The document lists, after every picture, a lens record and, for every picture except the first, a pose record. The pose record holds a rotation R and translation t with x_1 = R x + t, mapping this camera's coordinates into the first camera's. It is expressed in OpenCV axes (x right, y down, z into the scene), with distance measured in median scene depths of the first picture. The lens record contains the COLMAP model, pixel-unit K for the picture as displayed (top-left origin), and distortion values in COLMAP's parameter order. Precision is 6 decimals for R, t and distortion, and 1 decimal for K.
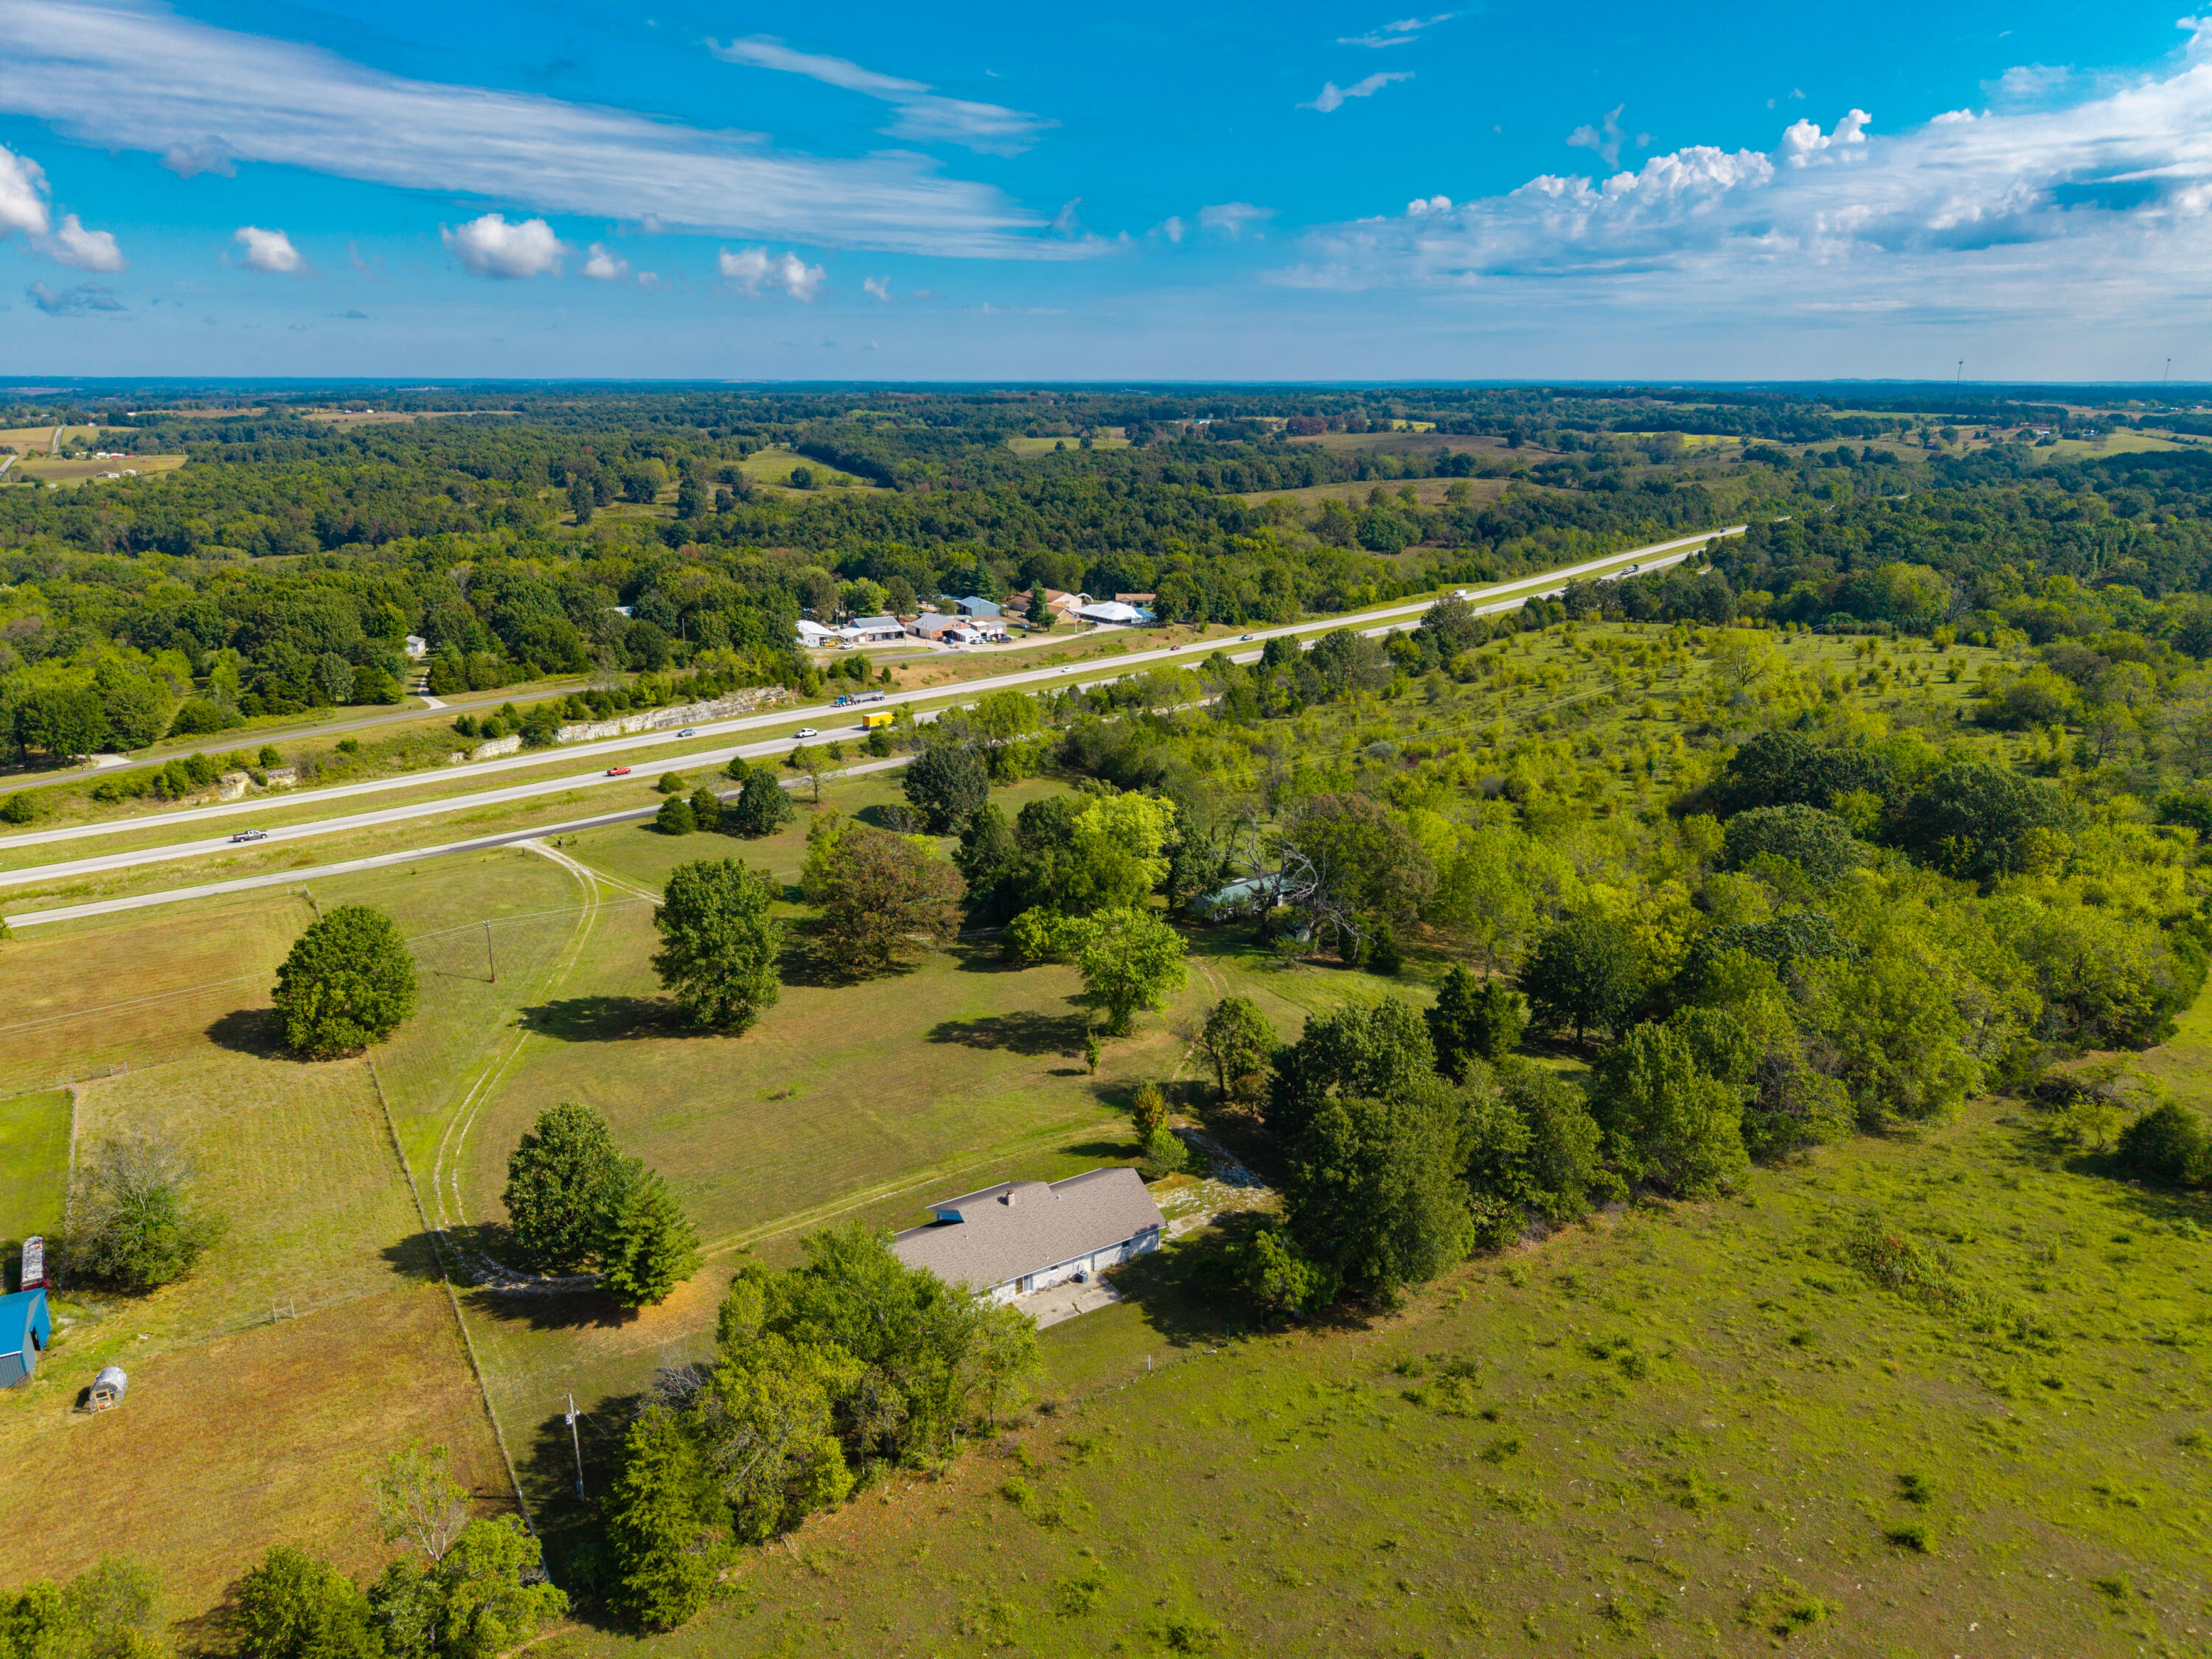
lens RADIAL K [[1533.6, 0, 1126.1], [0, 1533.6, 779.3], [0, 0, 1]] dist [0.001654, -0.000963]
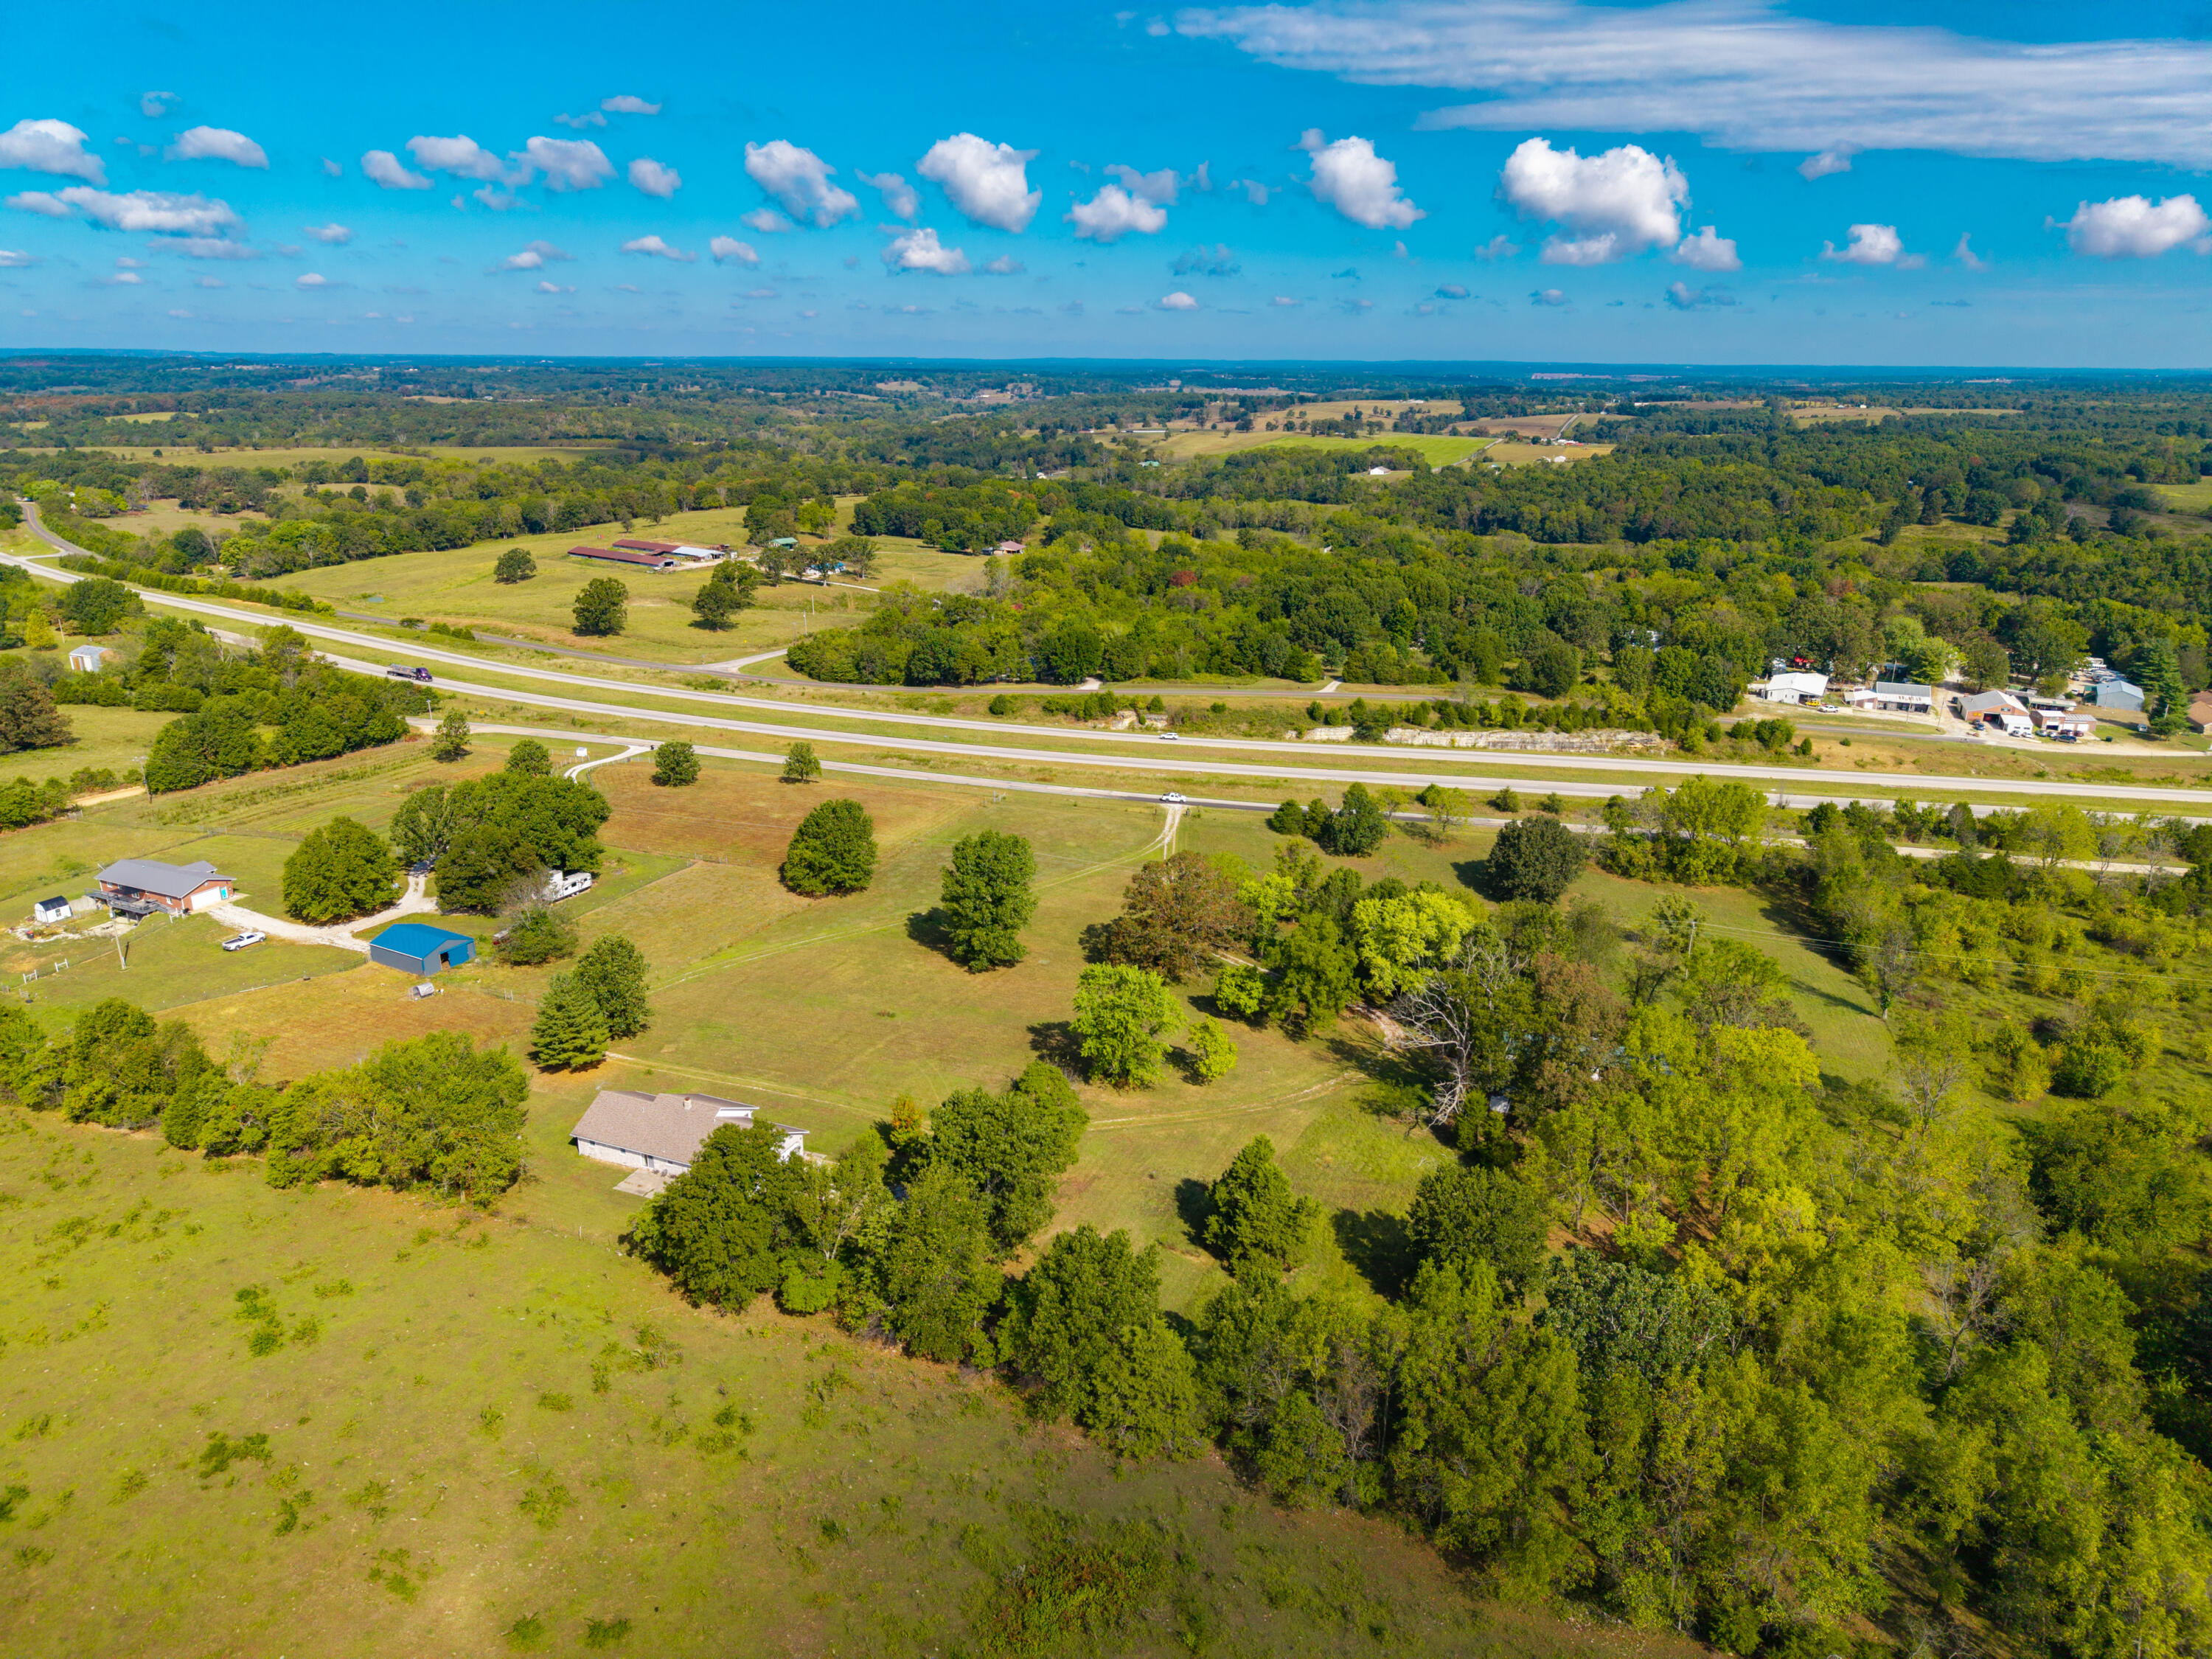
lens RADIAL K [[1512.6, 0, 1109.1], [0, 1512.6, 829.9], [0, 0, 1]] dist [0.022642, -0.027429]
pose [[0.572777, 0.245204, -0.782178, 0.372621], [-0.212219, 0.966036, 0.147437, -0.076449], [0.791764, 0.081545, 0.605360, 0.164369]]
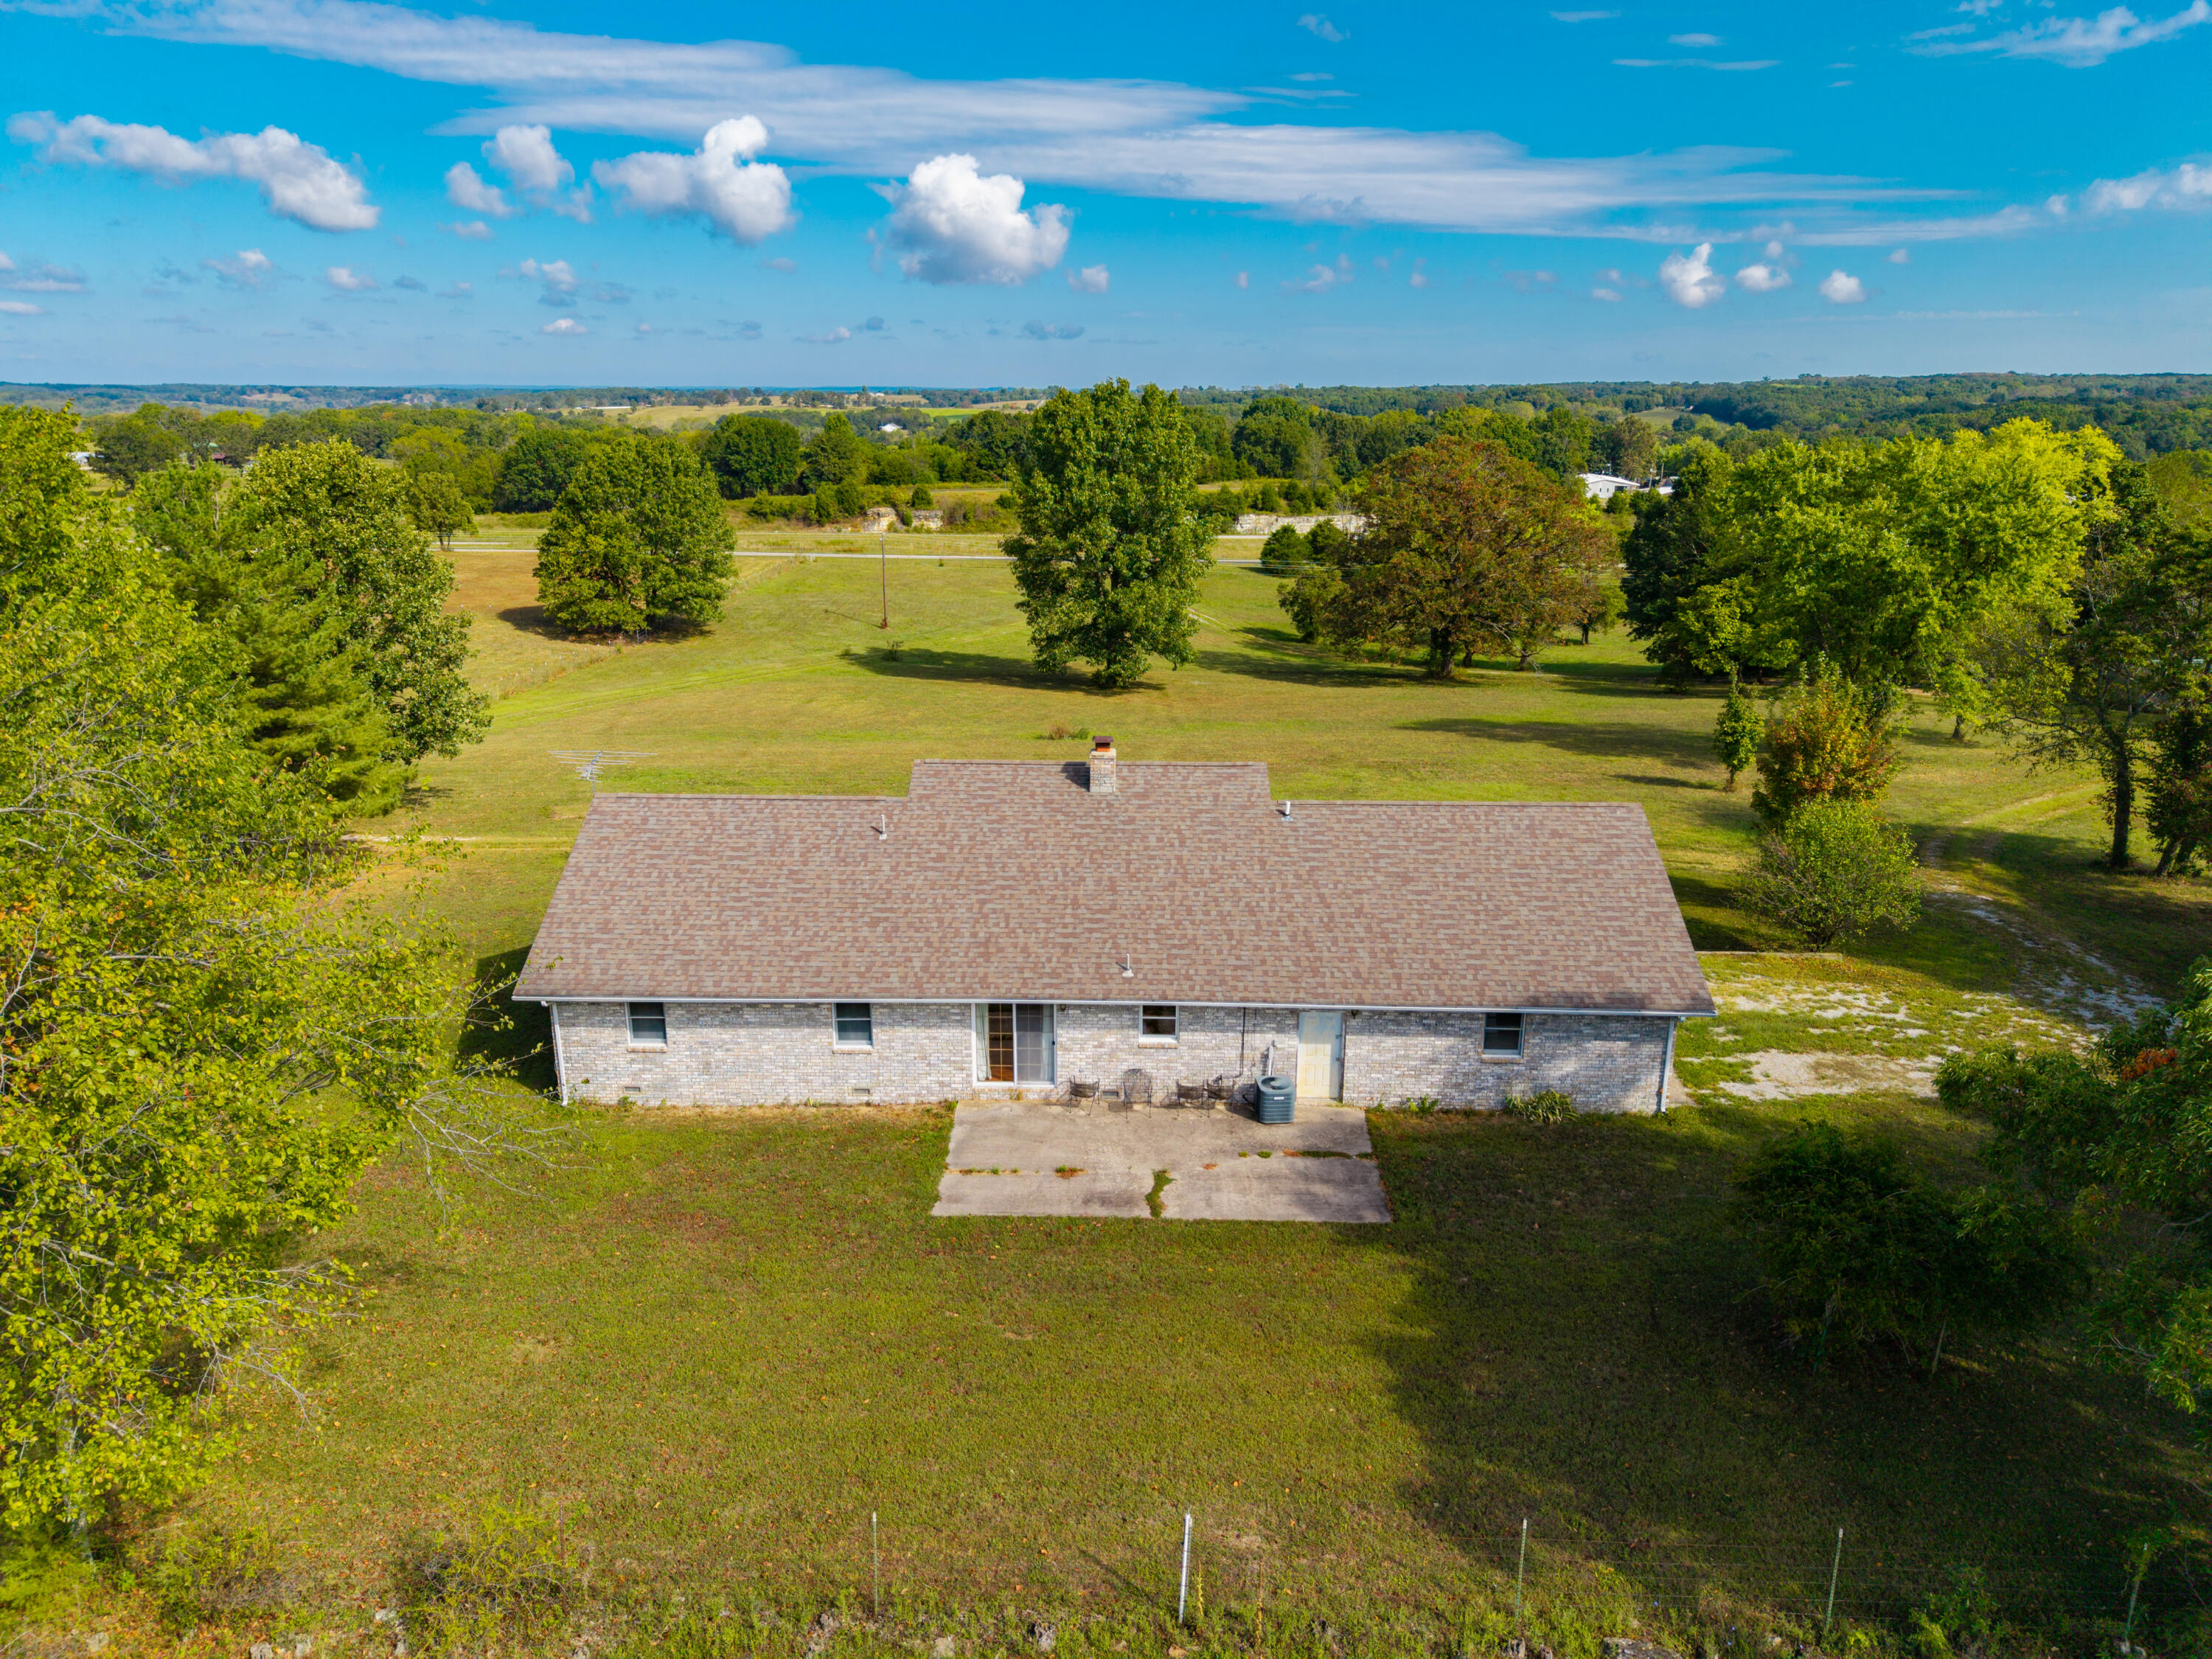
lens RADIAL K [[1483.1, 0, 1090.9], [0, 1483.1, 837.2], [0, 0, 1]] dist [0.028410, -0.001035]
pose [[0.828763, 0.156635, -0.537231, 0.022745], [-0.143239, 0.987423, 0.066926, 0.091347], [0.540957, 0.021487, 0.840776, 0.265372]]
